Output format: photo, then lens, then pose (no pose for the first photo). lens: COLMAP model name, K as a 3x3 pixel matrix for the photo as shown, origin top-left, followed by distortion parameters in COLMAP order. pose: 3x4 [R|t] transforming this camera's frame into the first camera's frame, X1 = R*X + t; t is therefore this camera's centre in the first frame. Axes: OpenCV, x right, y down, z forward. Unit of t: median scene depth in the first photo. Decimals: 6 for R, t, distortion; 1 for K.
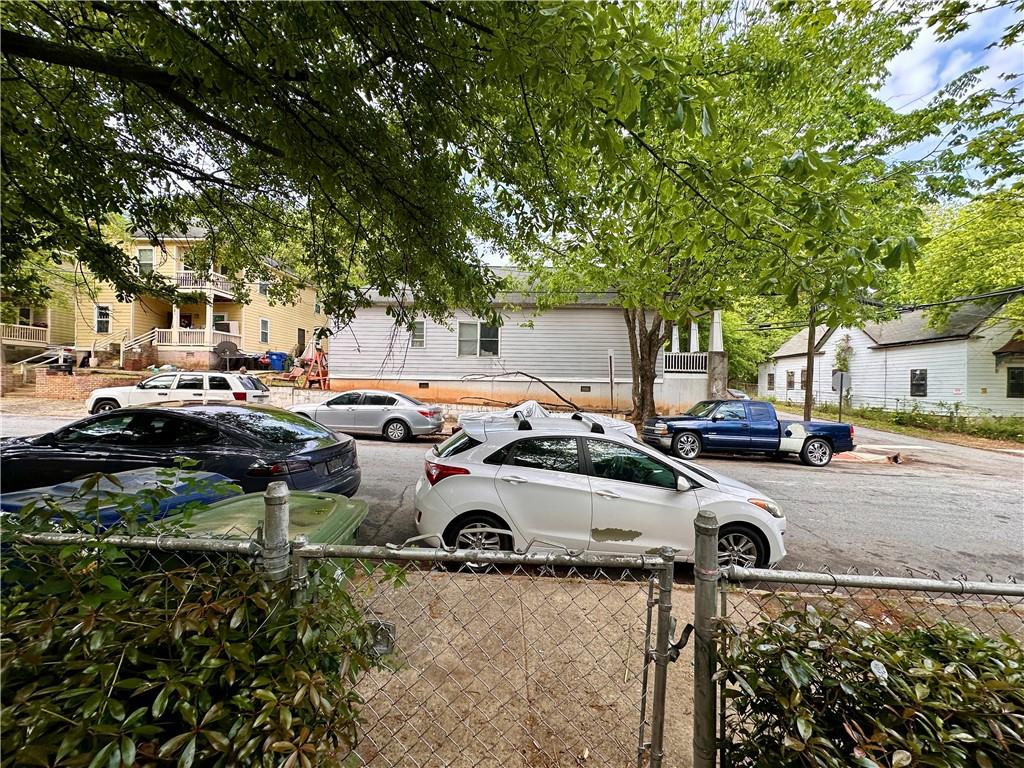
lens RADIAL K [[406.8, 0, 511.6], [0, 406.8, 383.1], [0, 0, 1]] dist [0.000864, -0.000057]
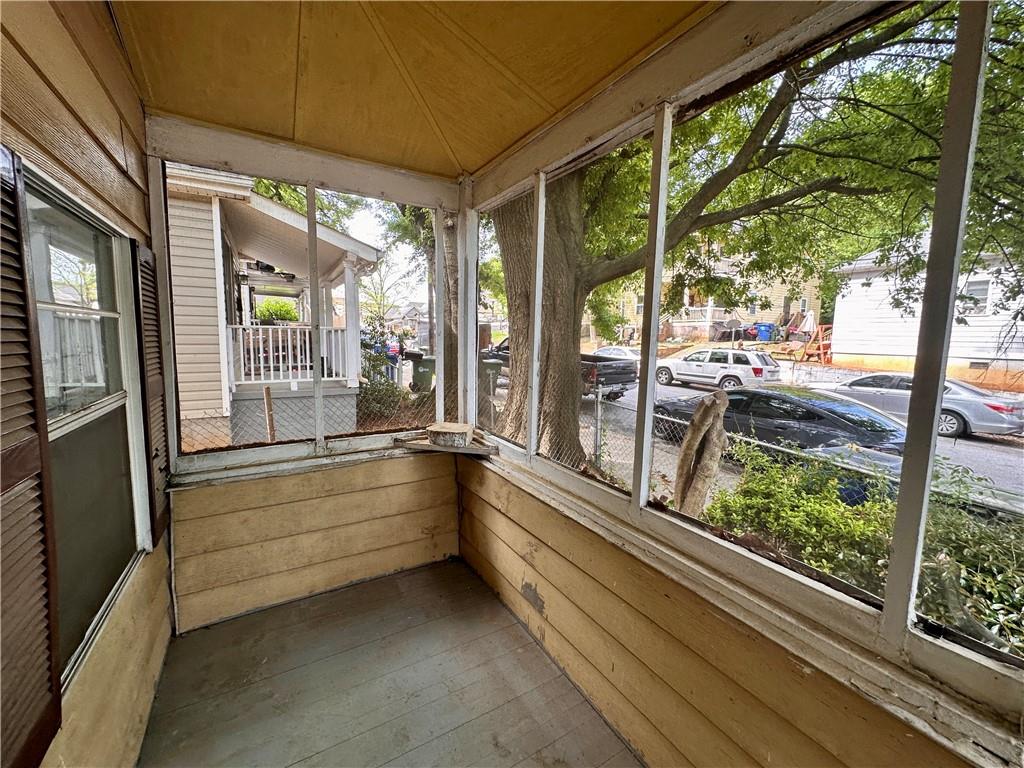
lens RADIAL K [[406.8, 0, 511.6], [0, 406.8, 383.1], [0, 0, 1]] dist [0.000864, -0.000057]
pose [[0.522788, 0.090730, -0.847621, -0.059909], [-0.011349, 0.994973, 0.099503, -0.062261], [0.852387, -0.042399, 0.521189, -0.326321]]
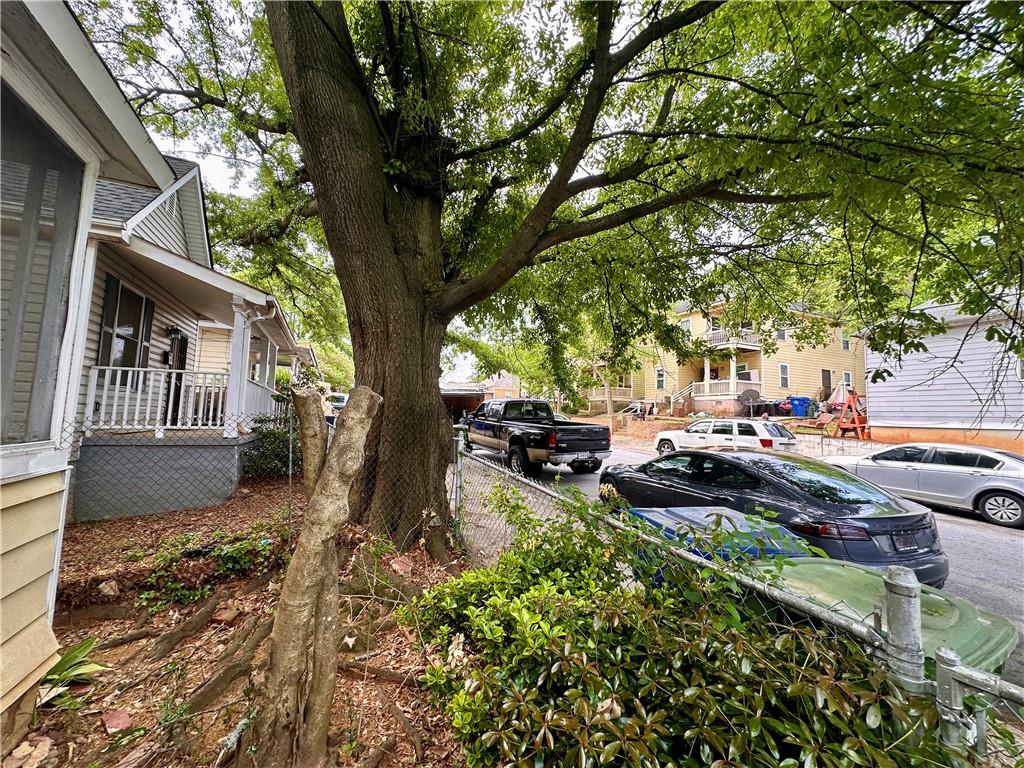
lens RADIAL K [[406.8, 0, 511.6], [0, 406.8, 383.1], [0, 0, 1]] dist [0.000864, -0.000057]
pose [[0.426121, -0.078442, -0.901259, -0.018733], [-0.022091, 0.995034, -0.097049, -0.005584], [0.904396, 0.061264, 0.422272, -0.016794]]
